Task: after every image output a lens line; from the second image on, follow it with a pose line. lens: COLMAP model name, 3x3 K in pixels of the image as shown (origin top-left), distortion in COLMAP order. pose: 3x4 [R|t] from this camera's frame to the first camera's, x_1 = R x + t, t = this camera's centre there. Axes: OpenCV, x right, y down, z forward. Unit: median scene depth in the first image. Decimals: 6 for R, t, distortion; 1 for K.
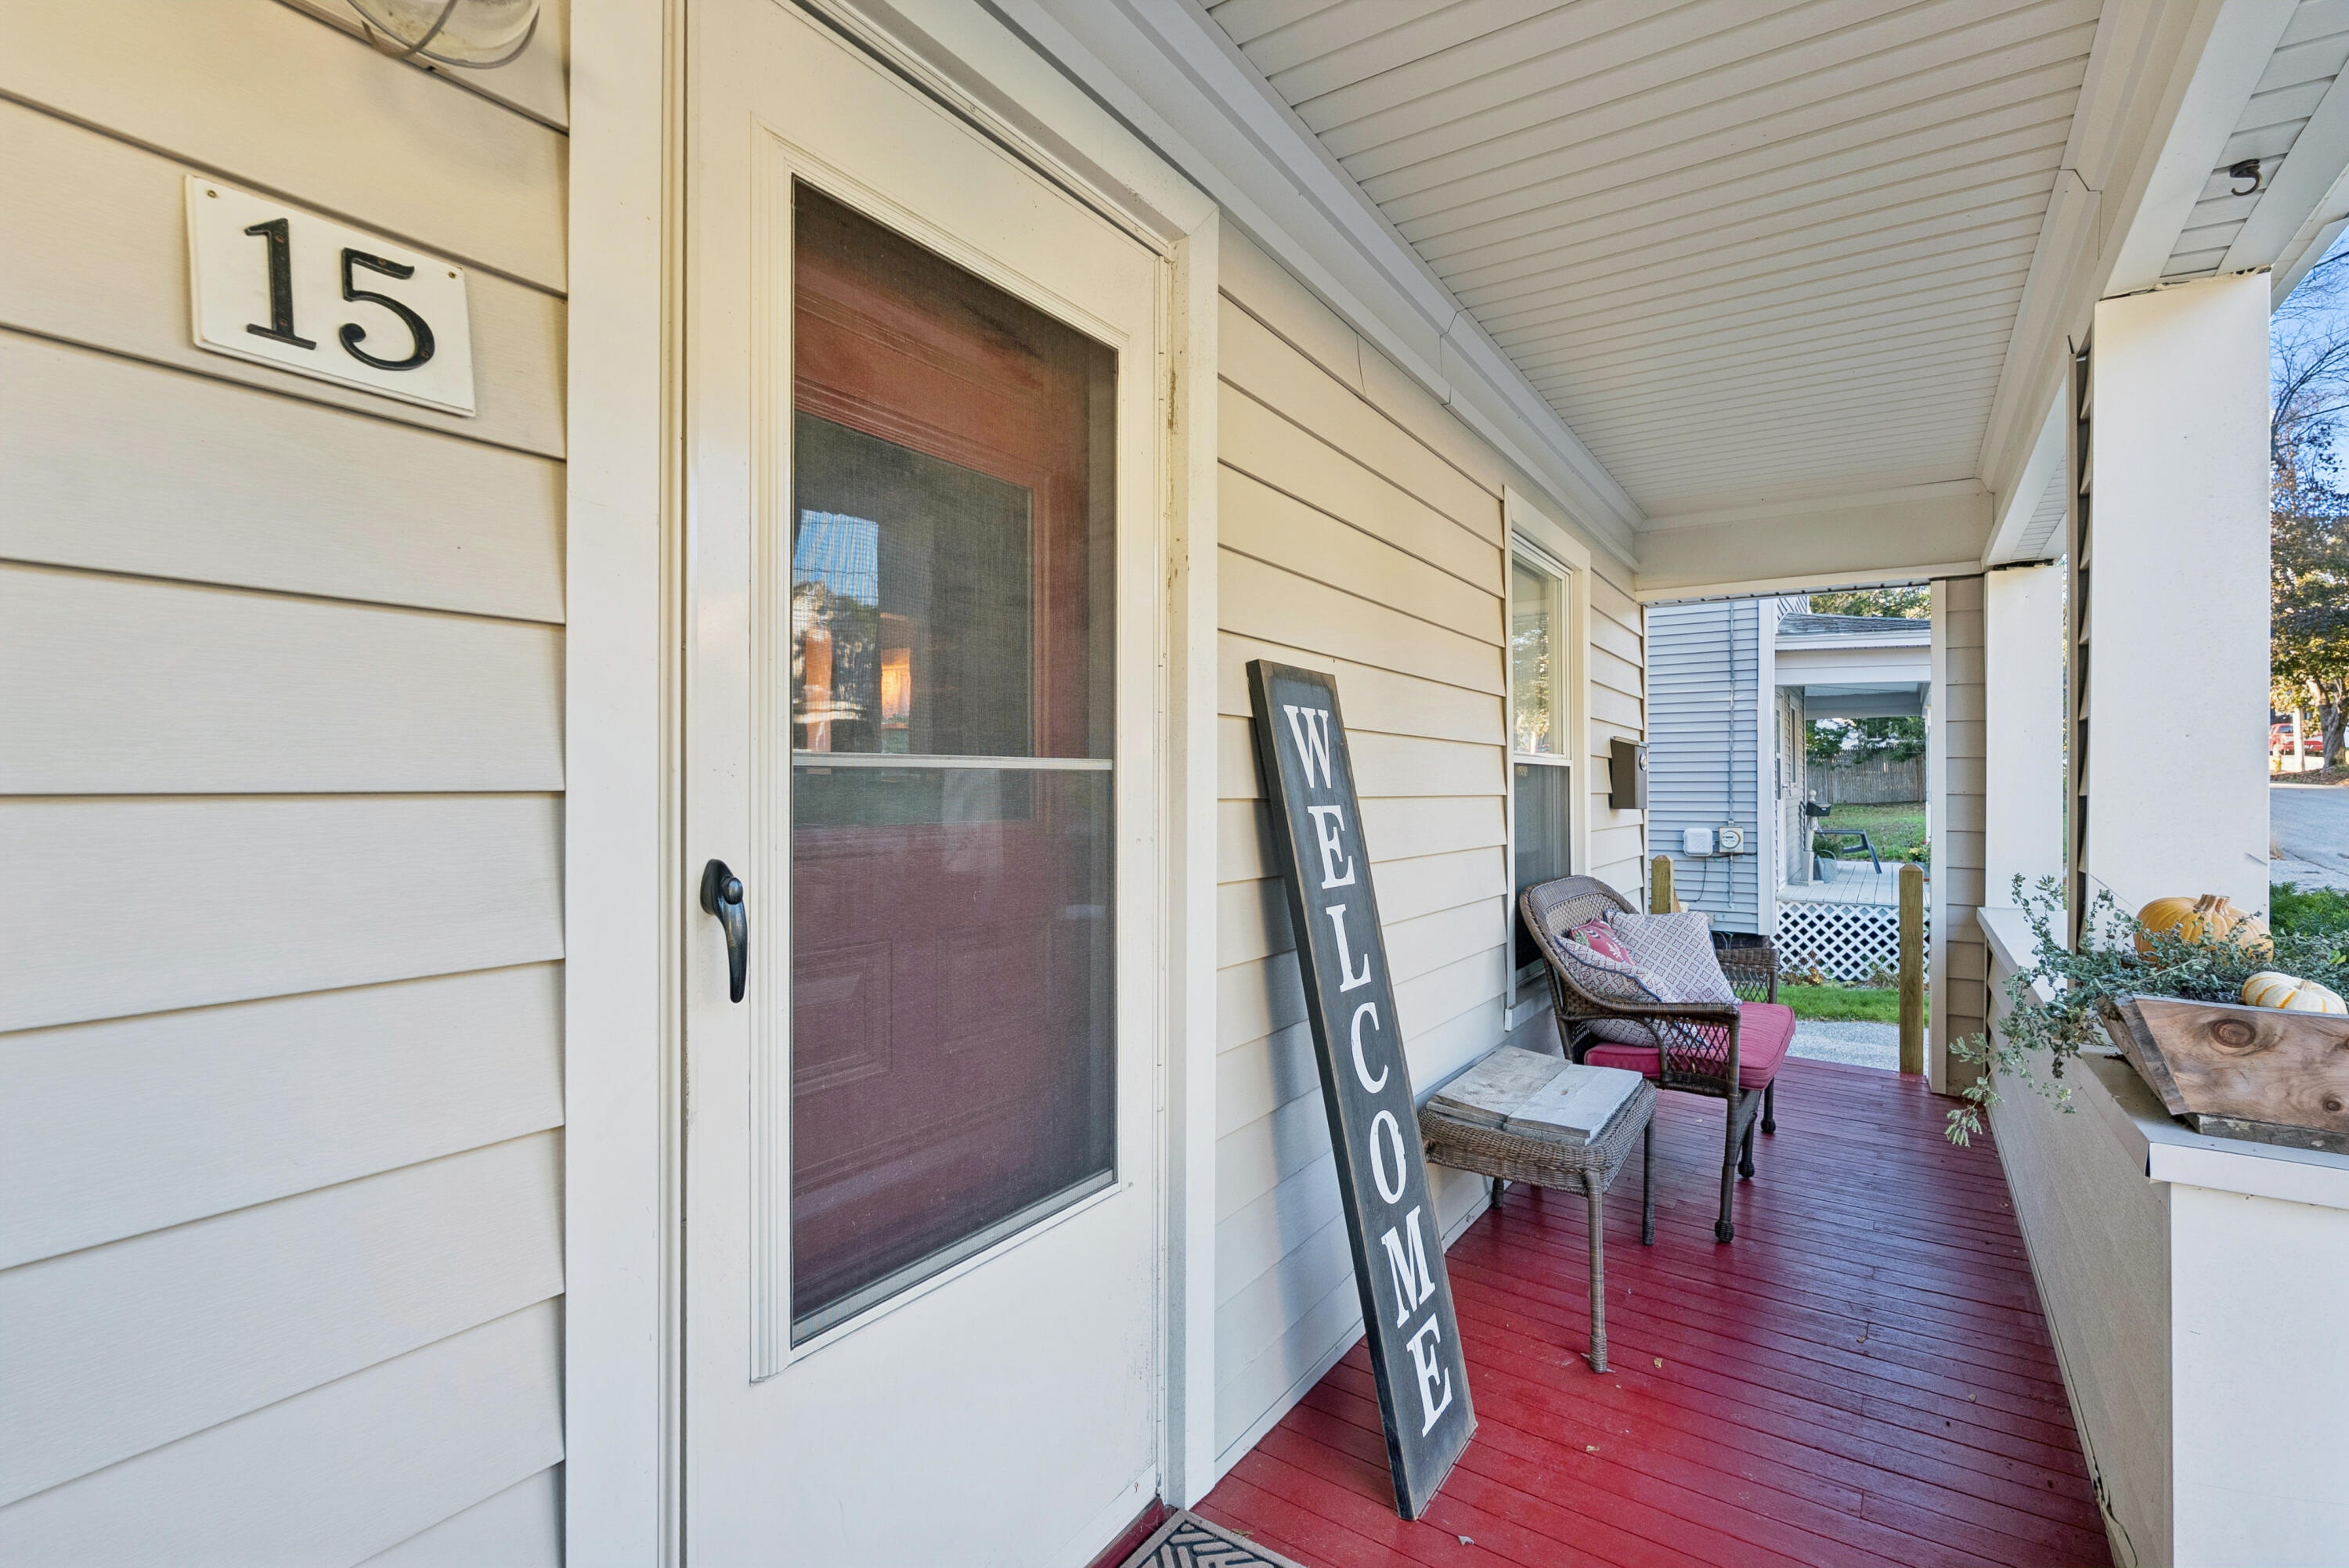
lens RADIAL K [[1101.0, 0, 1174.5], [0, 1101.0, 784.0], [0, 0, 1]] dist [-0.000552, 0.000025]
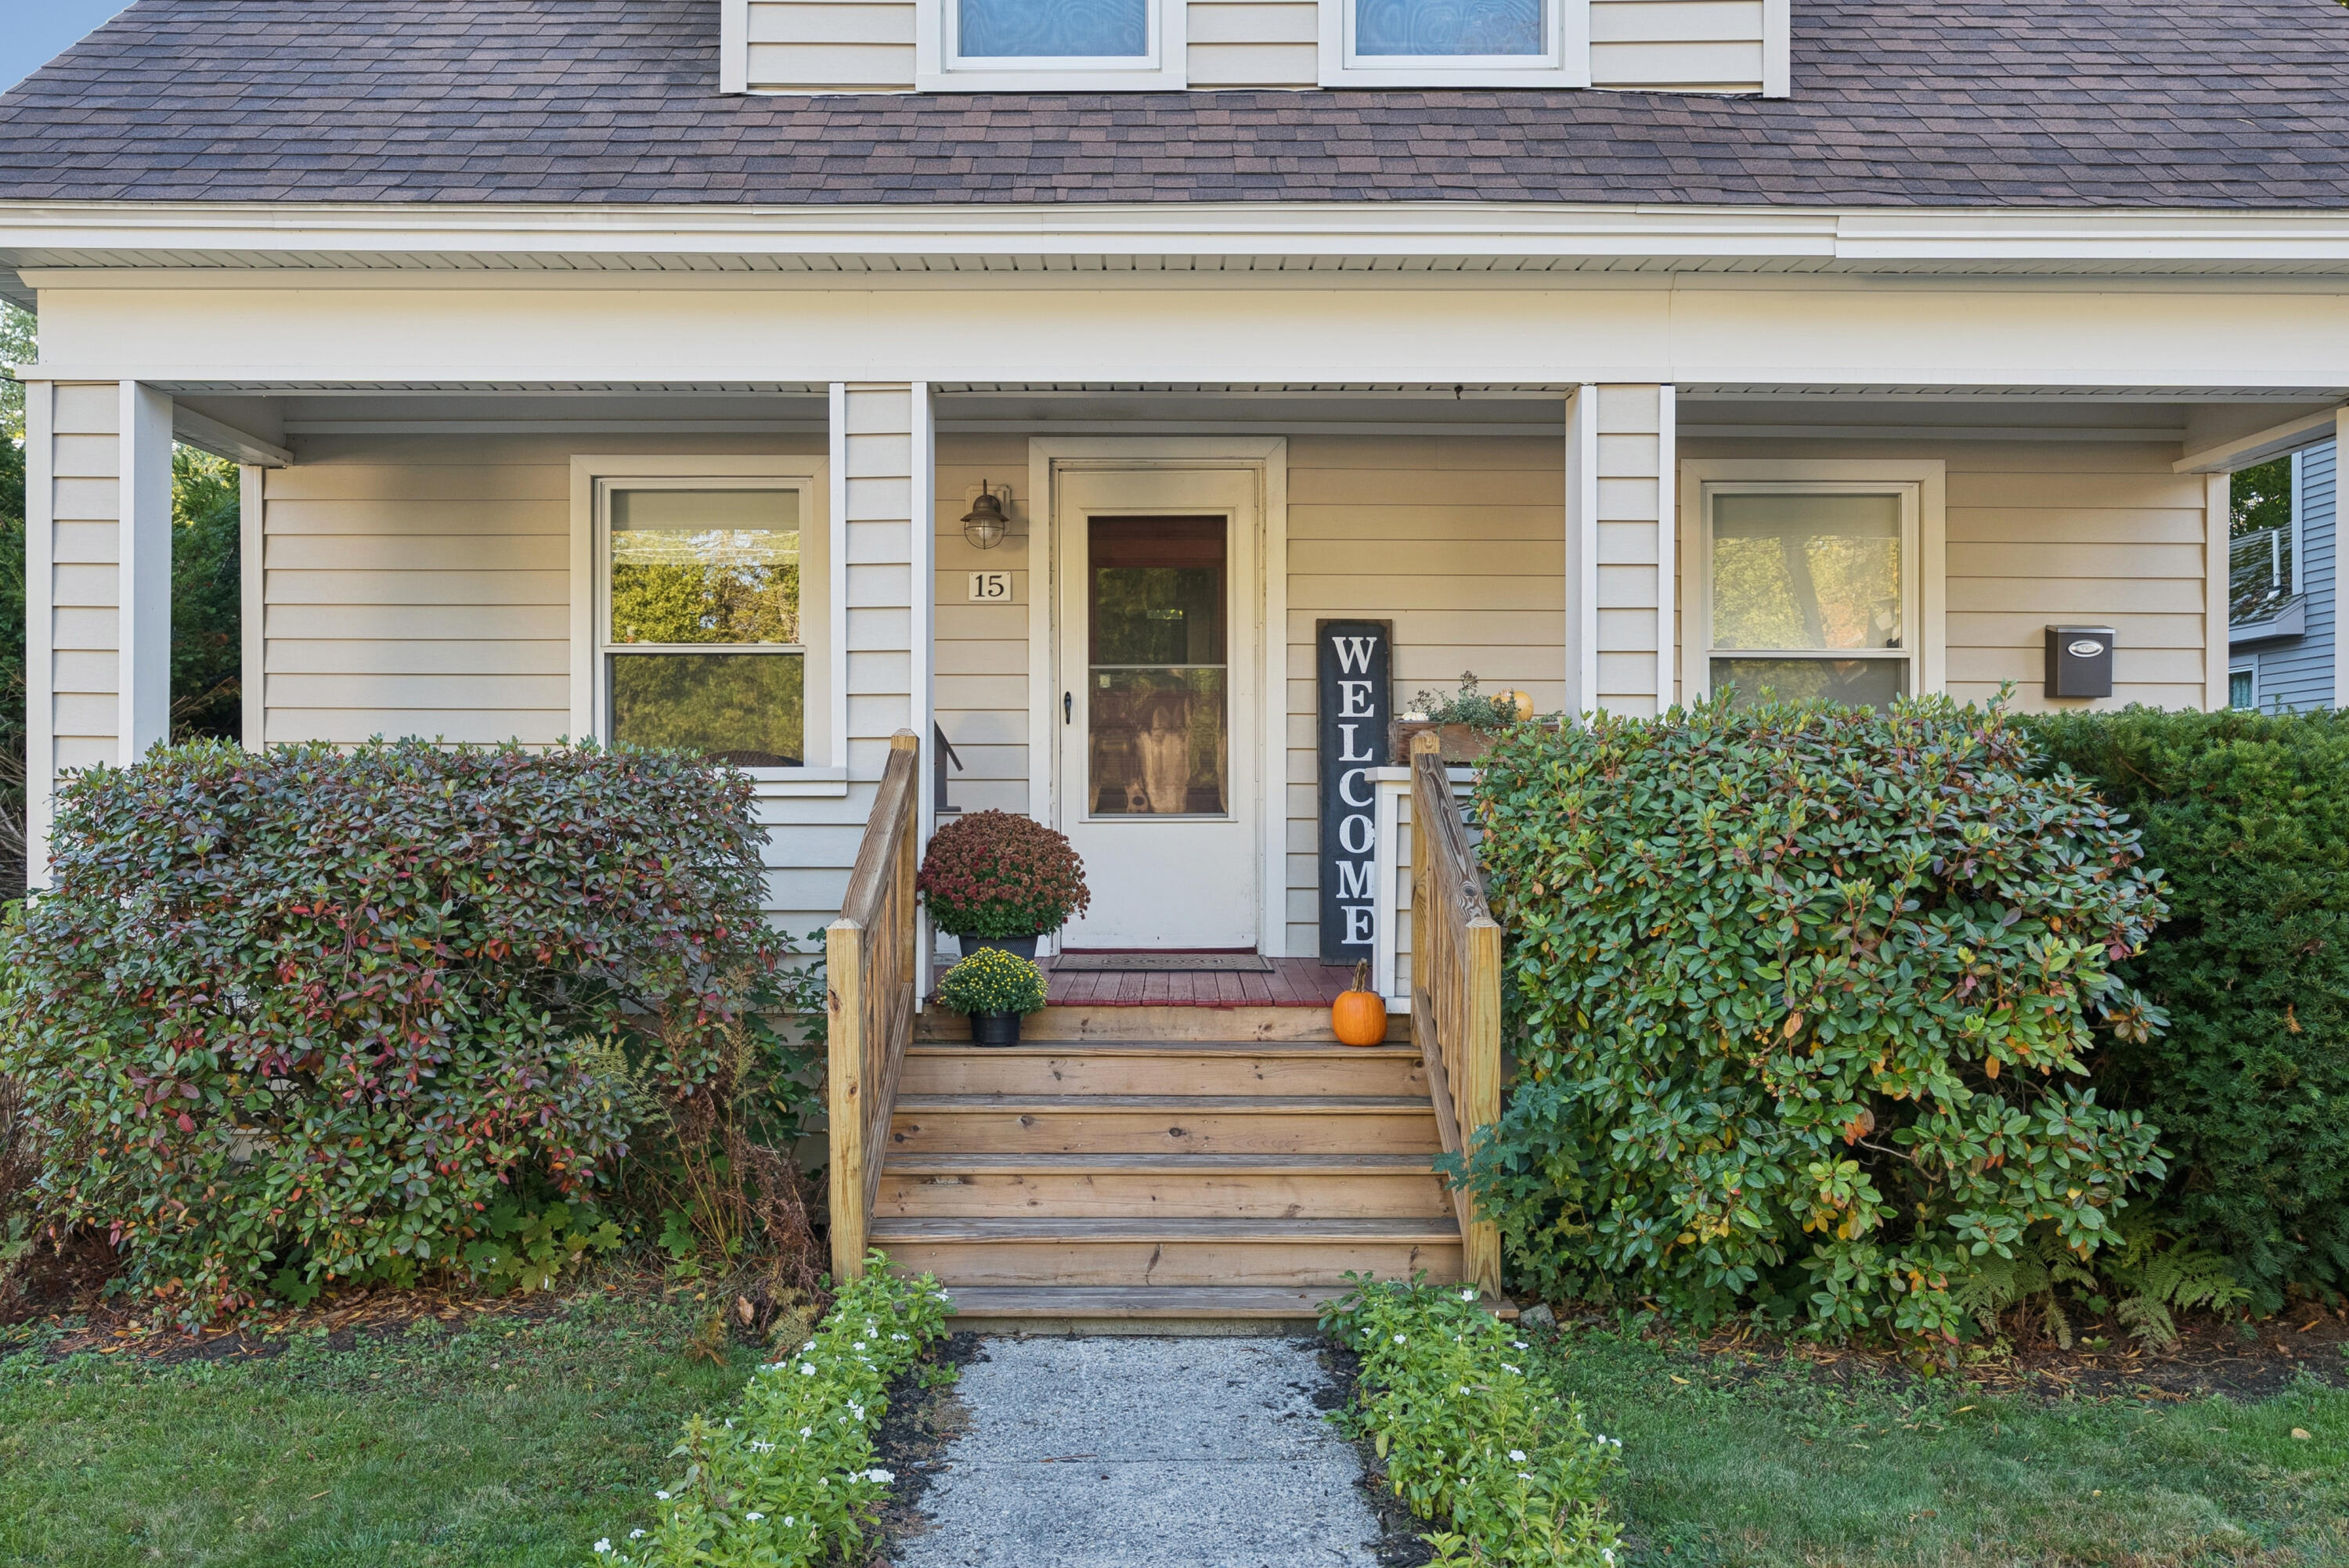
lens RADIAL K [[1772.9, 0, 1174.5], [0, 1772.9, 784.0], [0, 0, 1]] dist [0.004395, 0.000550]
pose [[0.548780, -0.012042, -0.835880, 2.910086], [0.000322, 0.999899, -0.014194, 0.276855], [0.835967, 0.007520, 0.548728, -1.256282]]
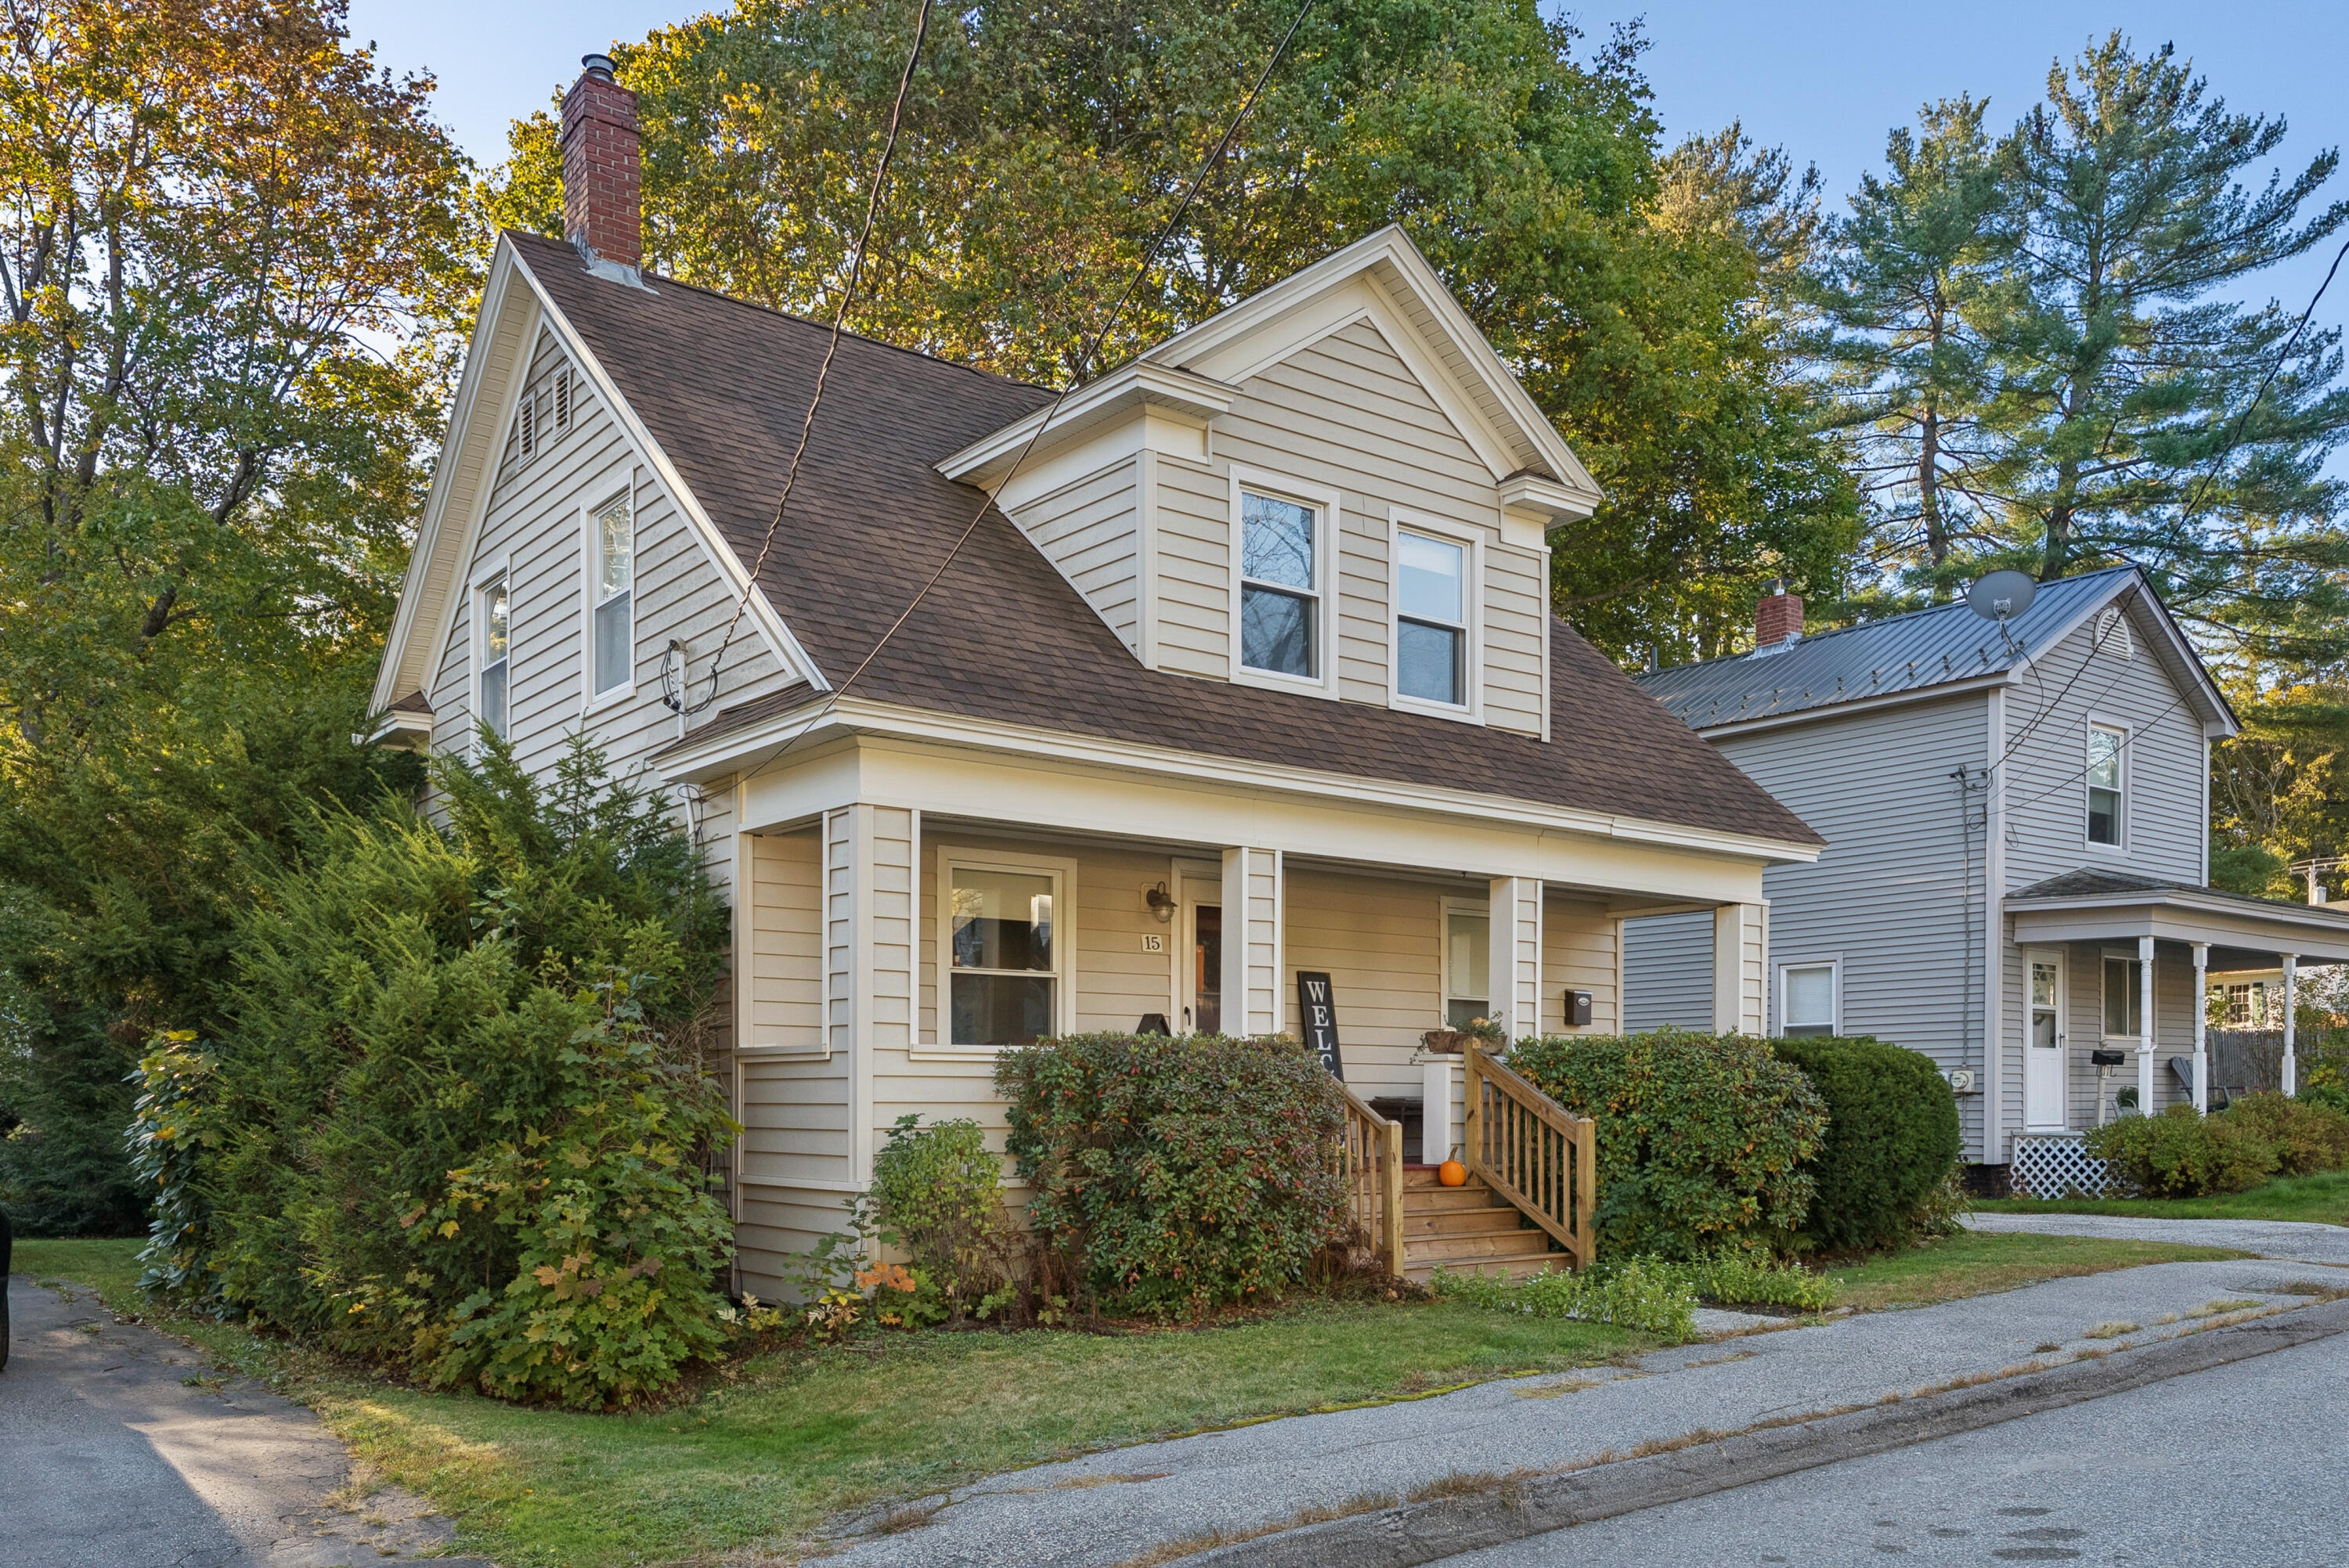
lens RADIAL K [[1875.1, 0, 1174.5], [0, 1875.1, 784.0], [0, 0, 1]] dist [-0.005581, -0.002962]
pose [[0.946003, -0.064096, -0.317759, 1.871628], [0.007617, 0.984381, -0.175885, 0.423776], [0.324070, 0.163968, 0.931715, -5.716845]]
